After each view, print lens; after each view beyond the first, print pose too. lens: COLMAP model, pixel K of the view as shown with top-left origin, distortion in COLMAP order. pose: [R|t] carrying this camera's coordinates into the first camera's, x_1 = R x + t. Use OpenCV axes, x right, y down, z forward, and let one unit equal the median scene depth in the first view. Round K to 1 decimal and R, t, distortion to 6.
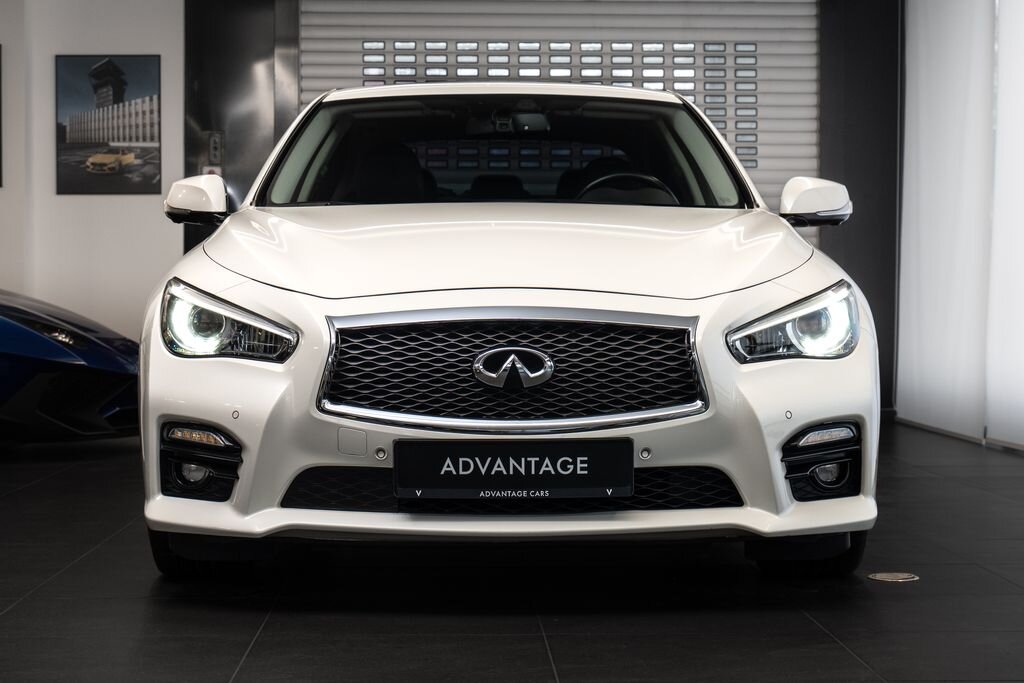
lens RADIAL K [[1812.3, 0, 512.0], [0, 1812.3, 341.5], [0, 0, 1]] dist [-0.026697, -0.109824]
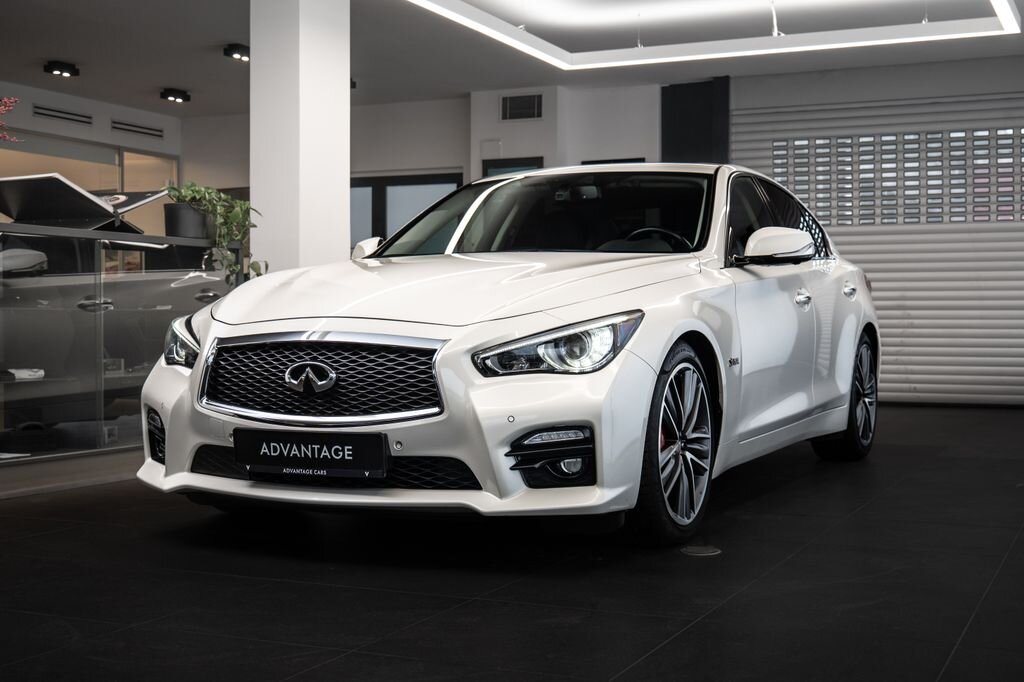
lens RADIAL K [[1160.5, 0, 512.0], [0, 1160.5, 341.0], [0, 0, 1]] dist [0.147918, 0.002548]
pose [[0.924585, 0.010810, -0.380823, 0.459740], [-0.010729, 0.999940, 0.002336, -0.015649], [0.380825, 0.001926, 0.924645, 0.255226]]
